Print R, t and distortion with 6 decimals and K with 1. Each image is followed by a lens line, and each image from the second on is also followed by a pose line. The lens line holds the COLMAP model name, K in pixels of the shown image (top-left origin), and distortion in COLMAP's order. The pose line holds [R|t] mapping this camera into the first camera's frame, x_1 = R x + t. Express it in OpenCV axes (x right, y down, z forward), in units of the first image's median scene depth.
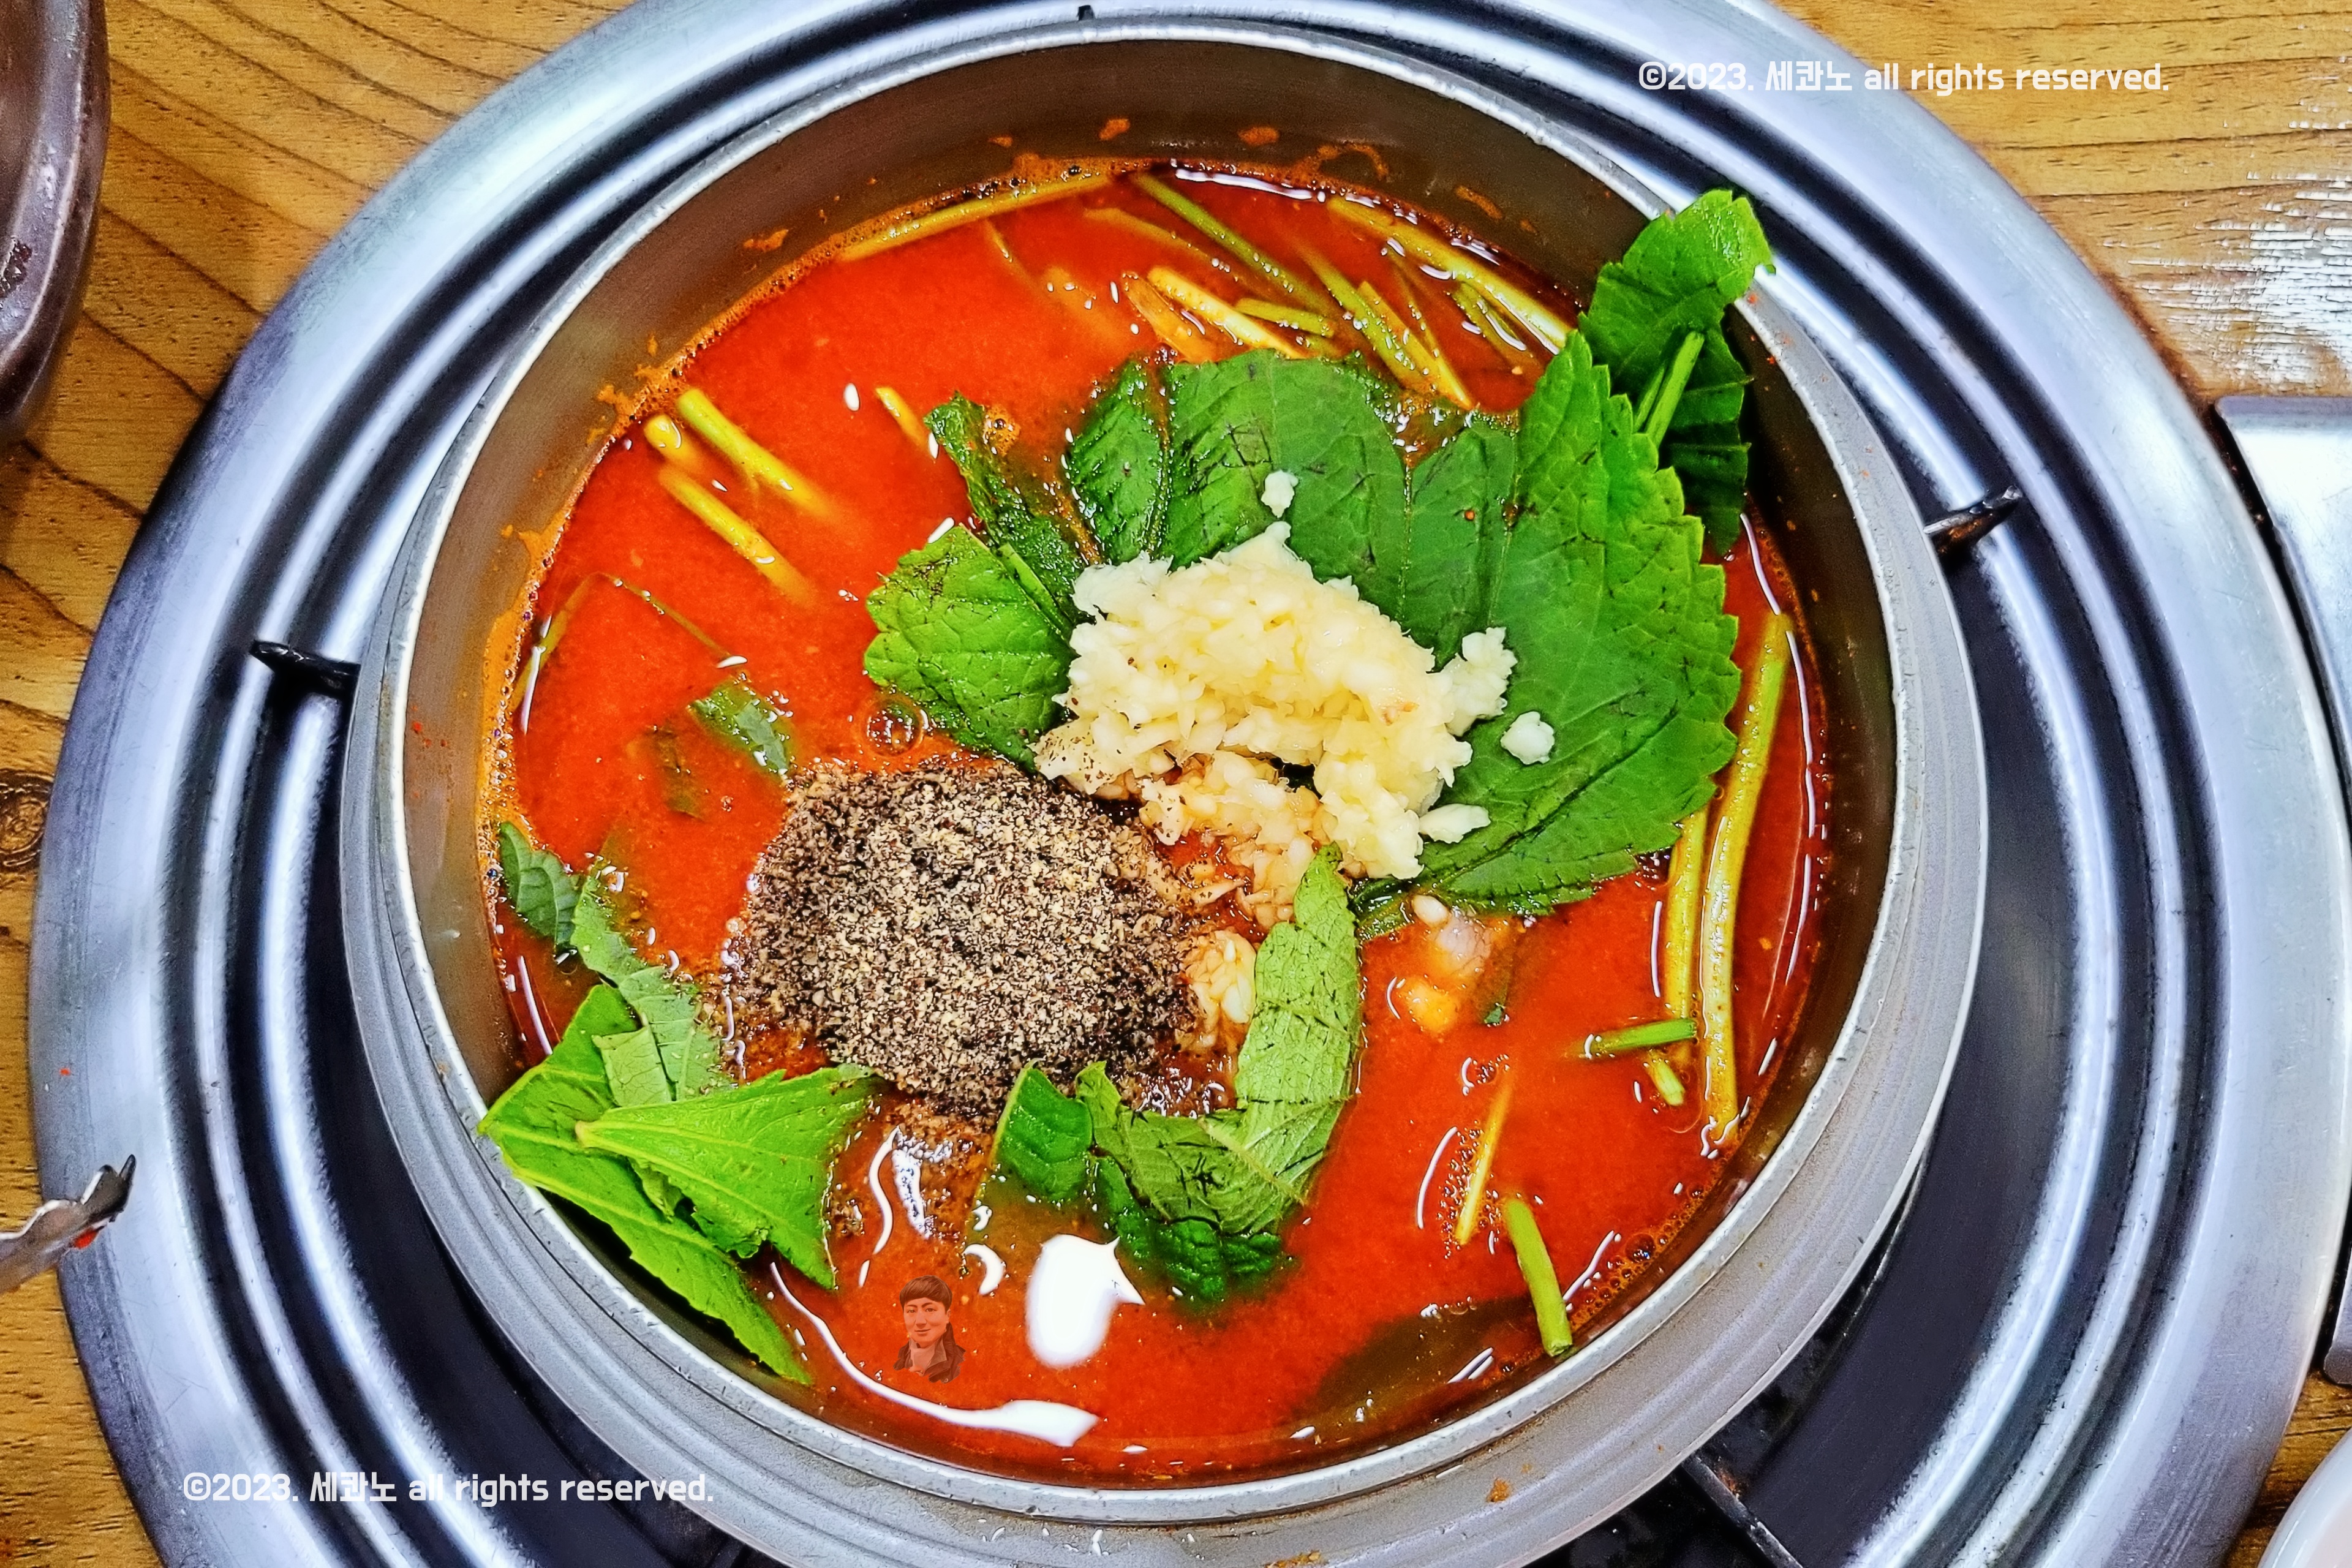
lens RADIAL K [[2143.2, 0, 1156.1], [0, 2143.2, 645.7], [0, 0, 1]] dist [-0.009118, 0.003472]
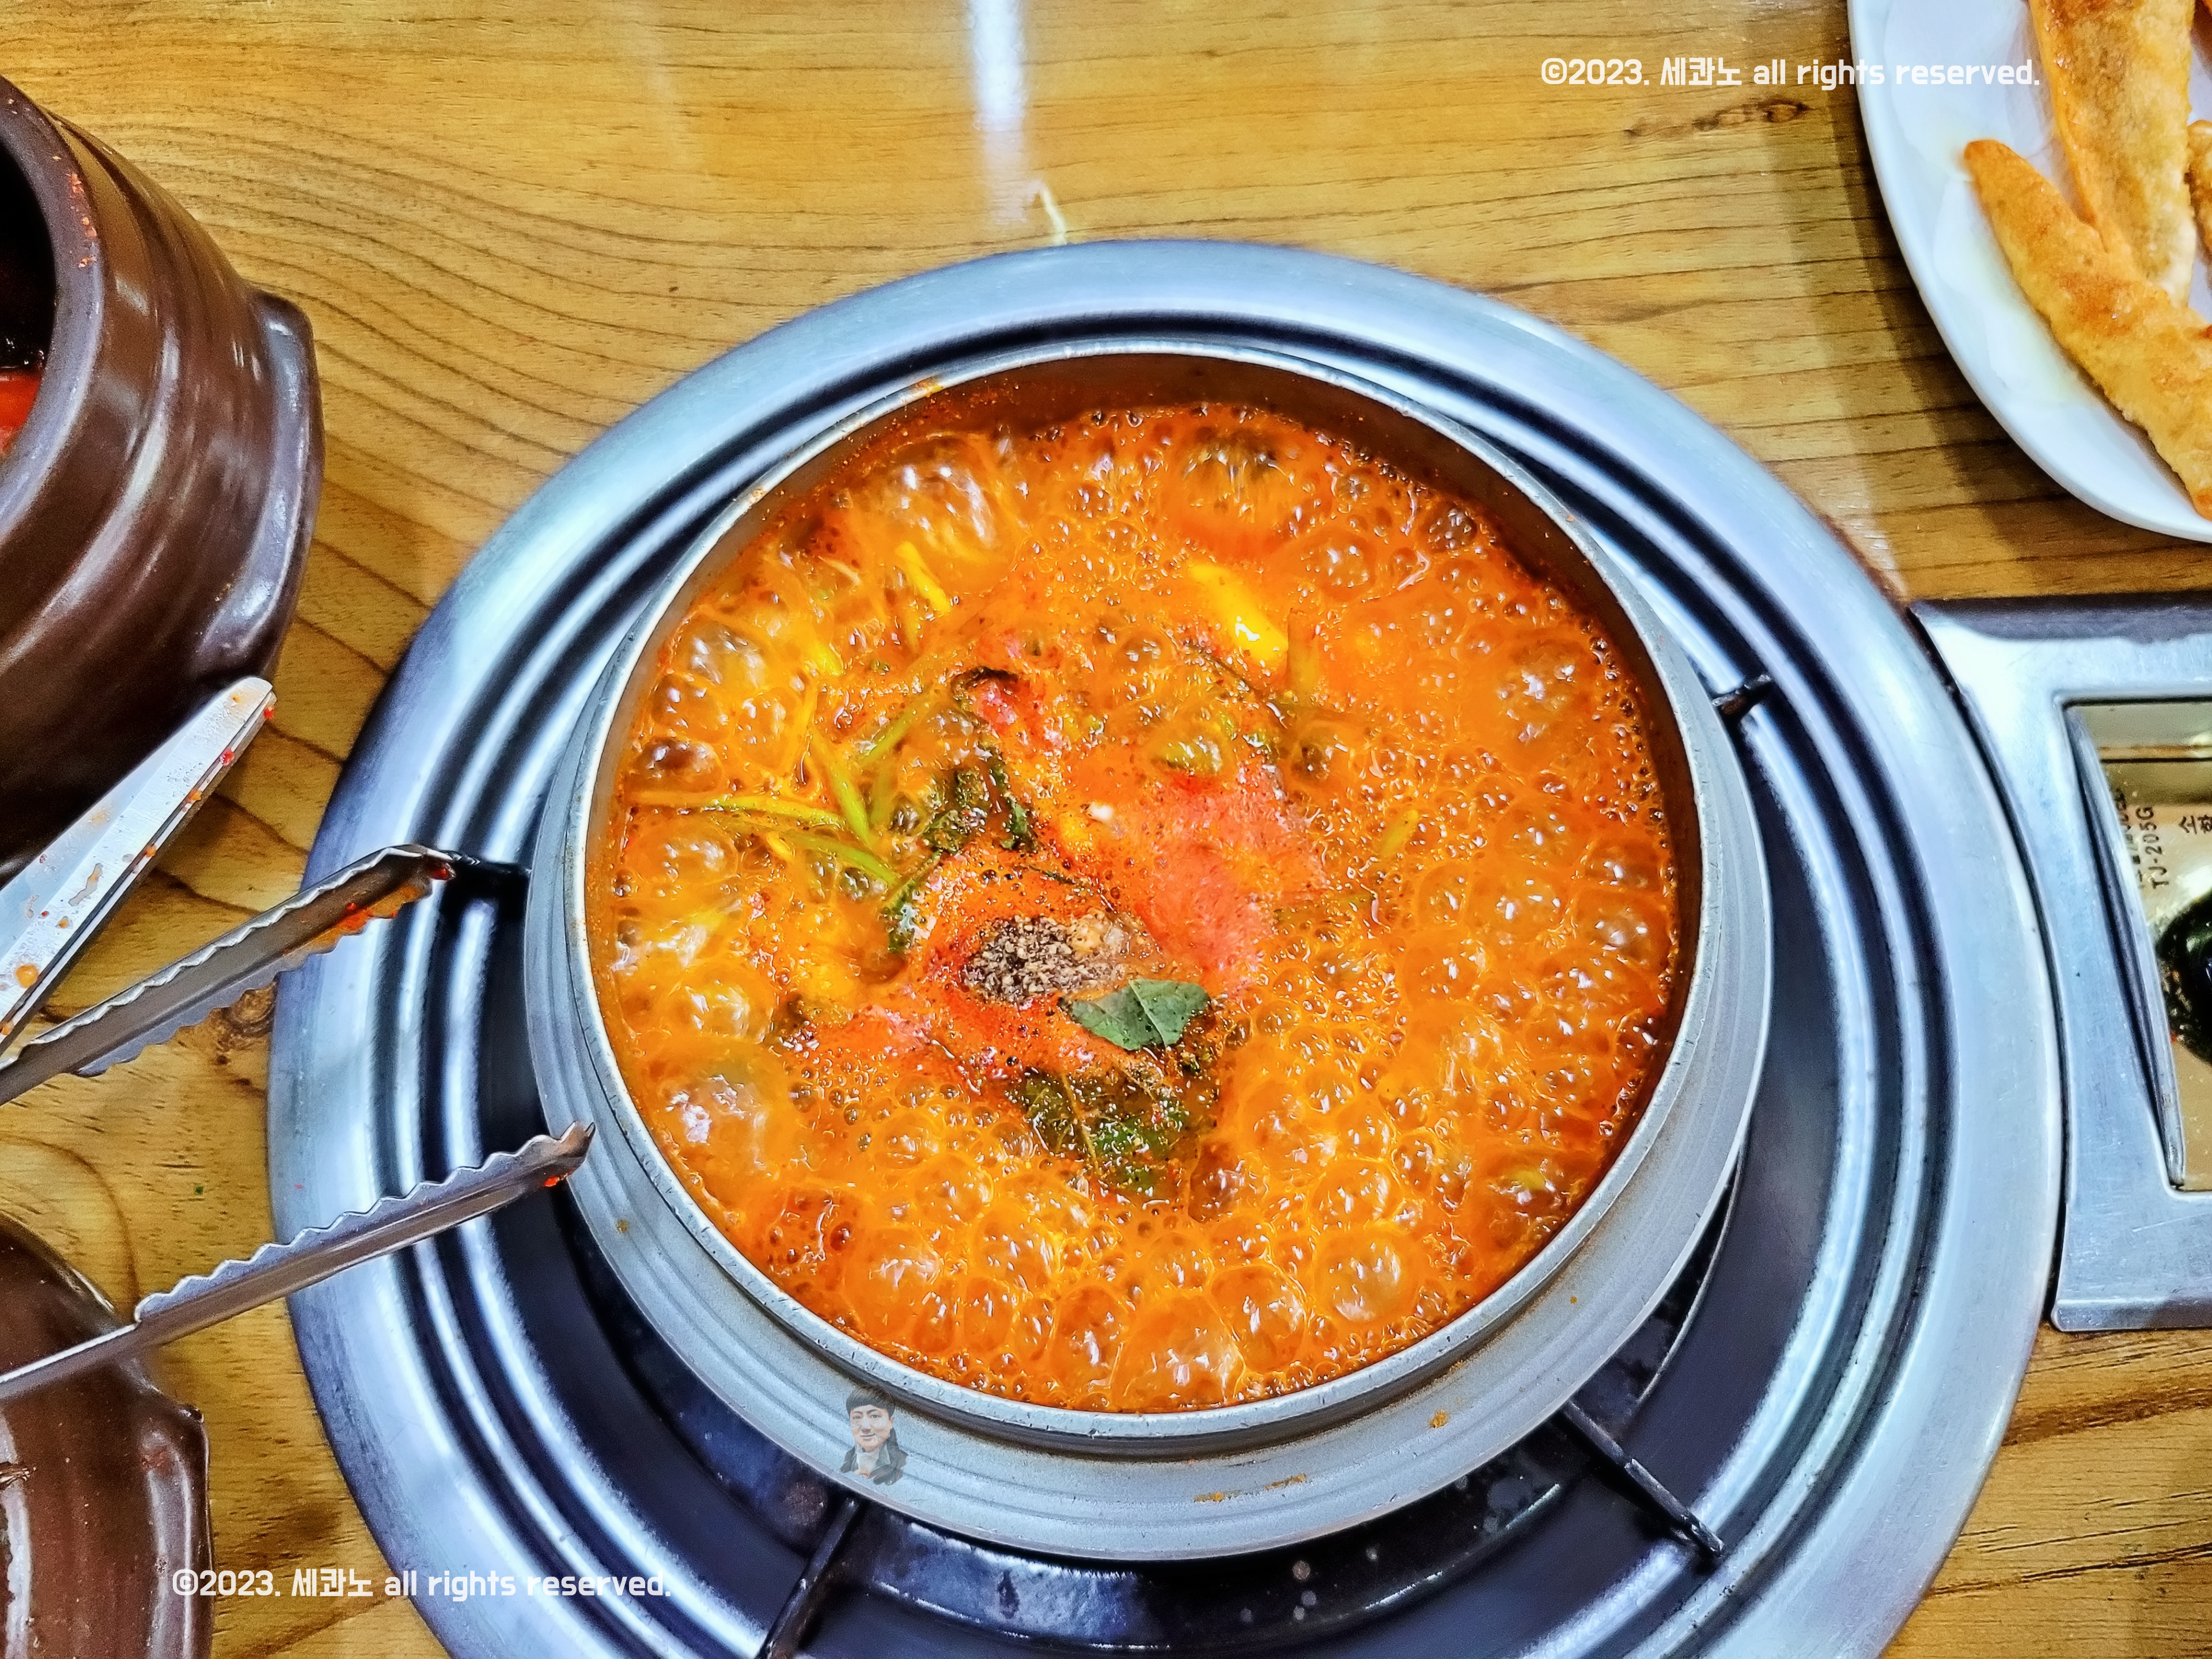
lens RADIAL K [[1740.2, 0, 1105.7], [0, 1740.2, 812.1], [0, 0, 1]] dist [-0.013217, 0.015668]
pose [[0.998650, -0.045438, 0.025178, -0.045618], [0.047077, 0.996515, -0.068863, 0.074729], [-0.021961, 0.069956, 0.997308, -0.070599]]
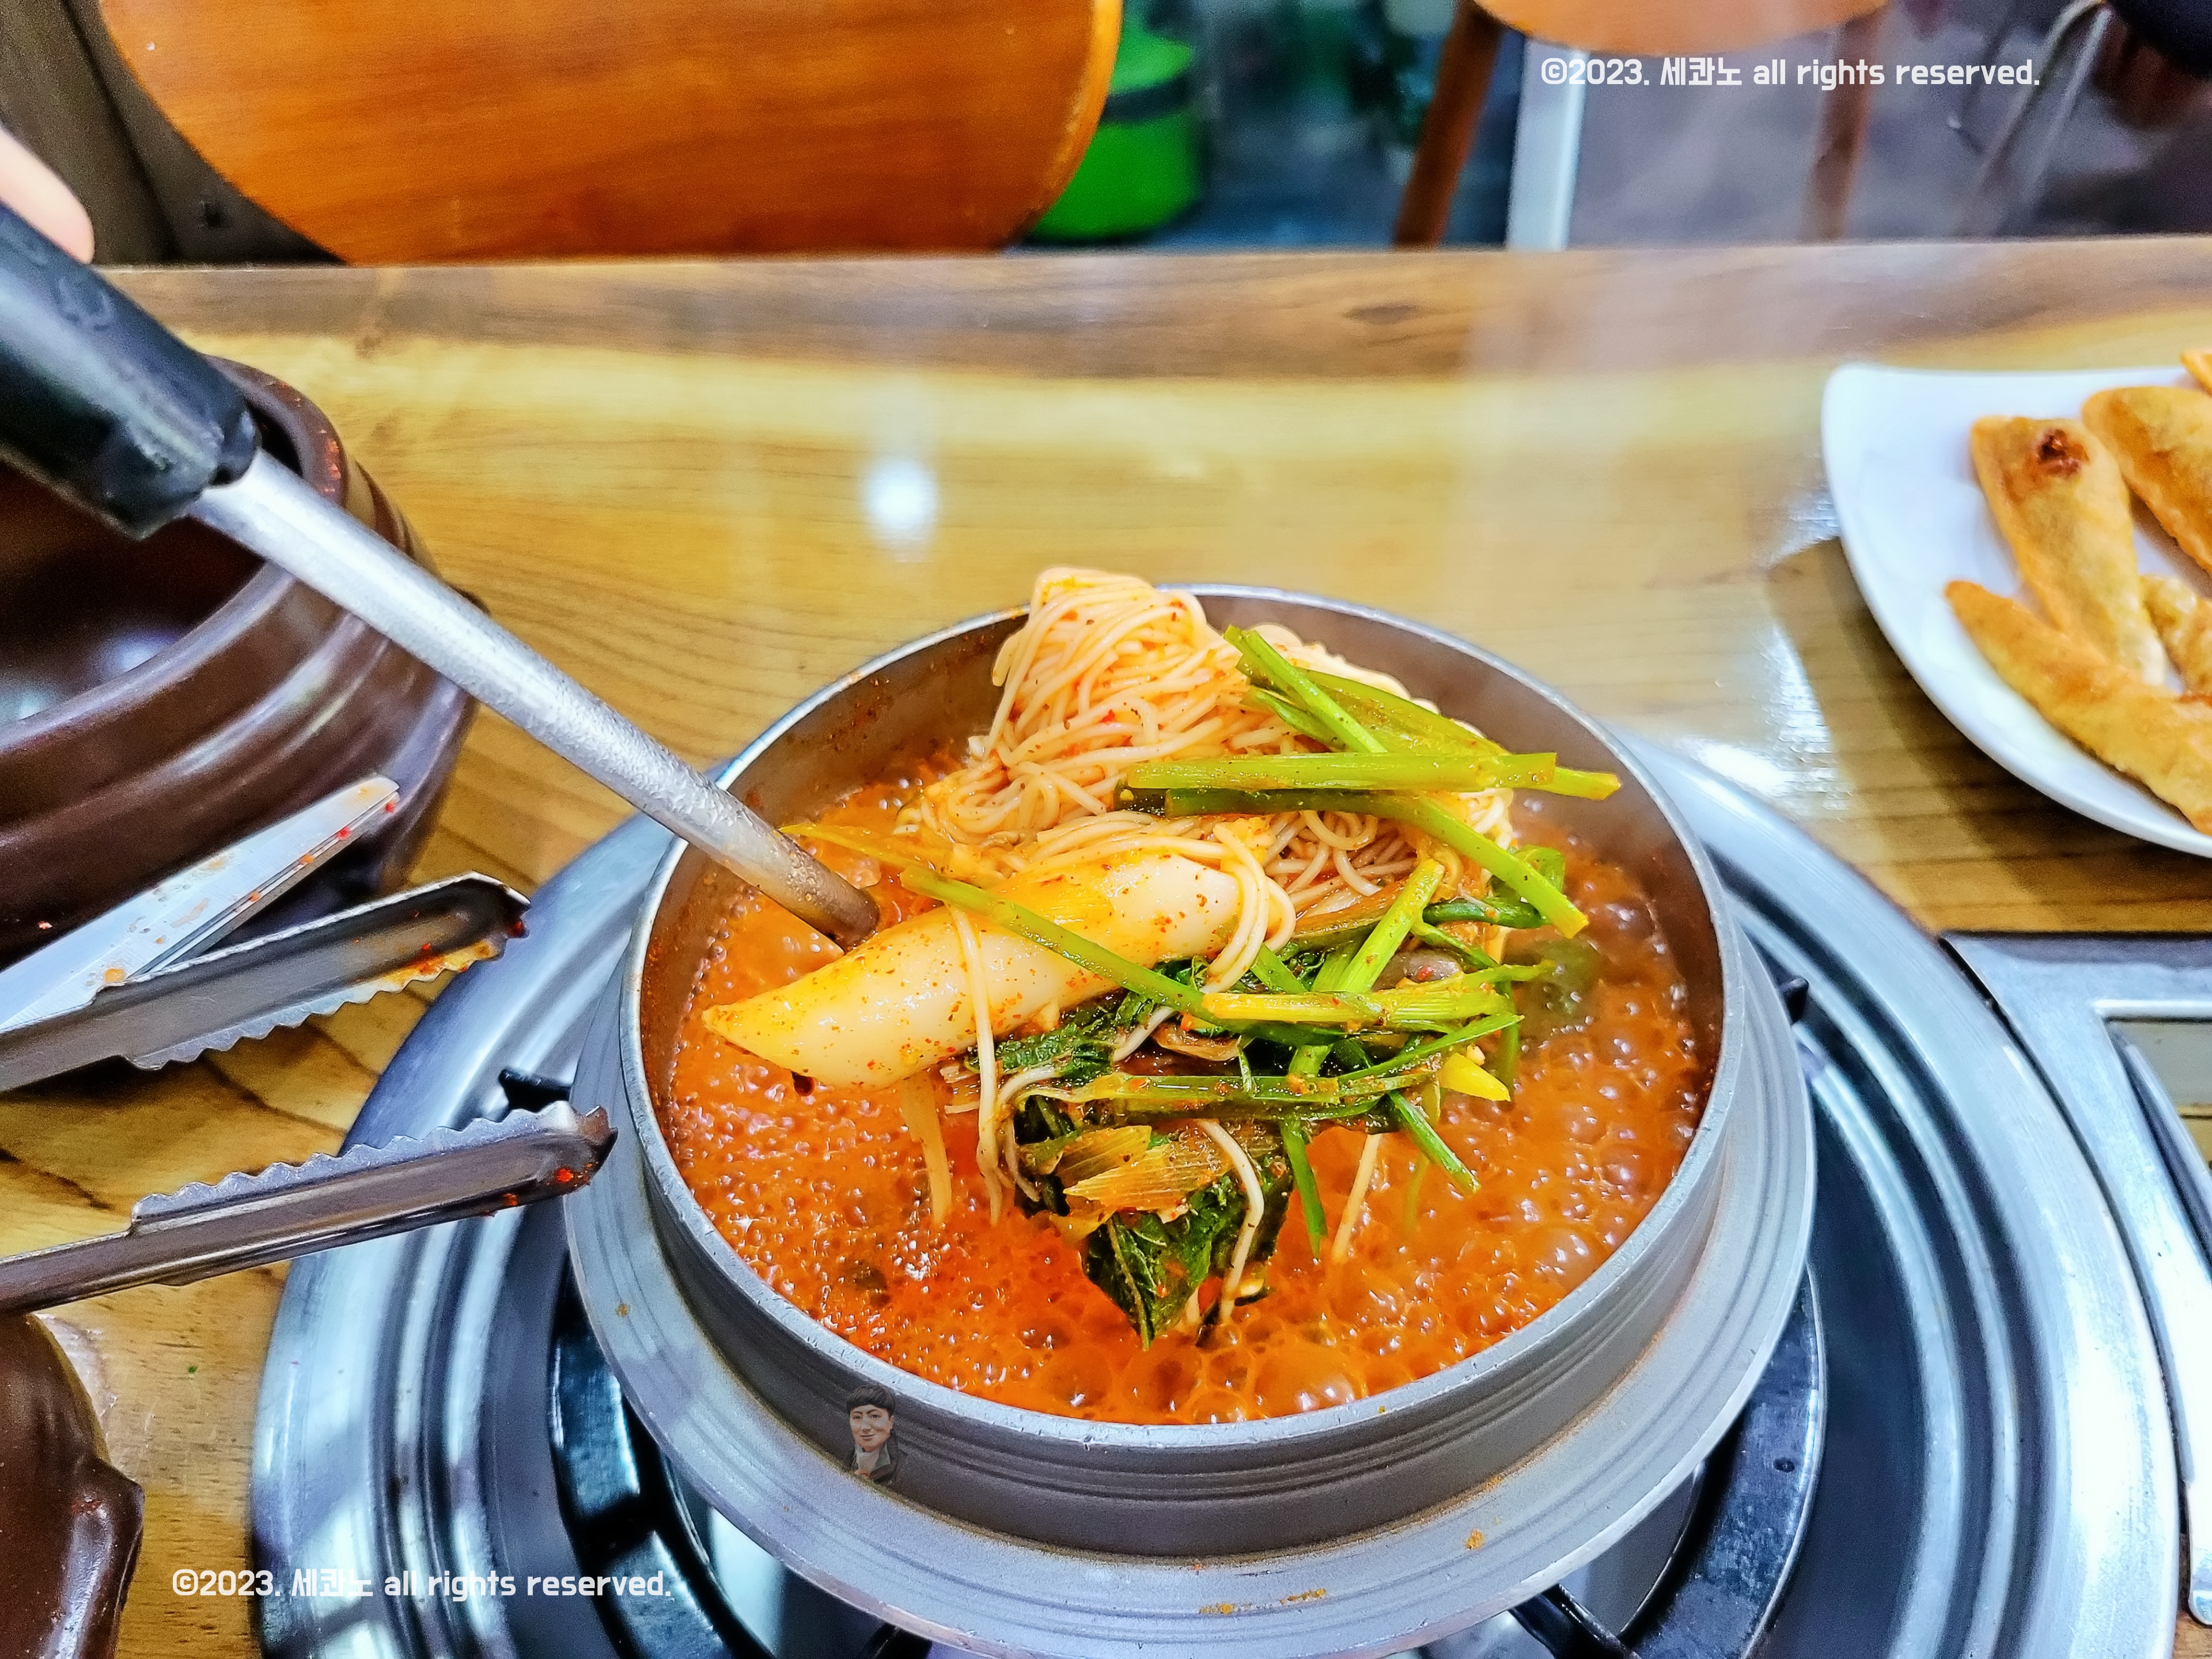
lens RADIAL K [[1740.2, 0, 1122.9], [0, 1740.2, 847.5], [0, 0, 1]] dist [-0.013217, 0.015668]
pose [[0.999847, 0.010849, -0.013748, -0.021880], [-0.016054, 0.881479, -0.471950, 0.429961], [0.006999, 0.472099, 0.881518, -0.025358]]
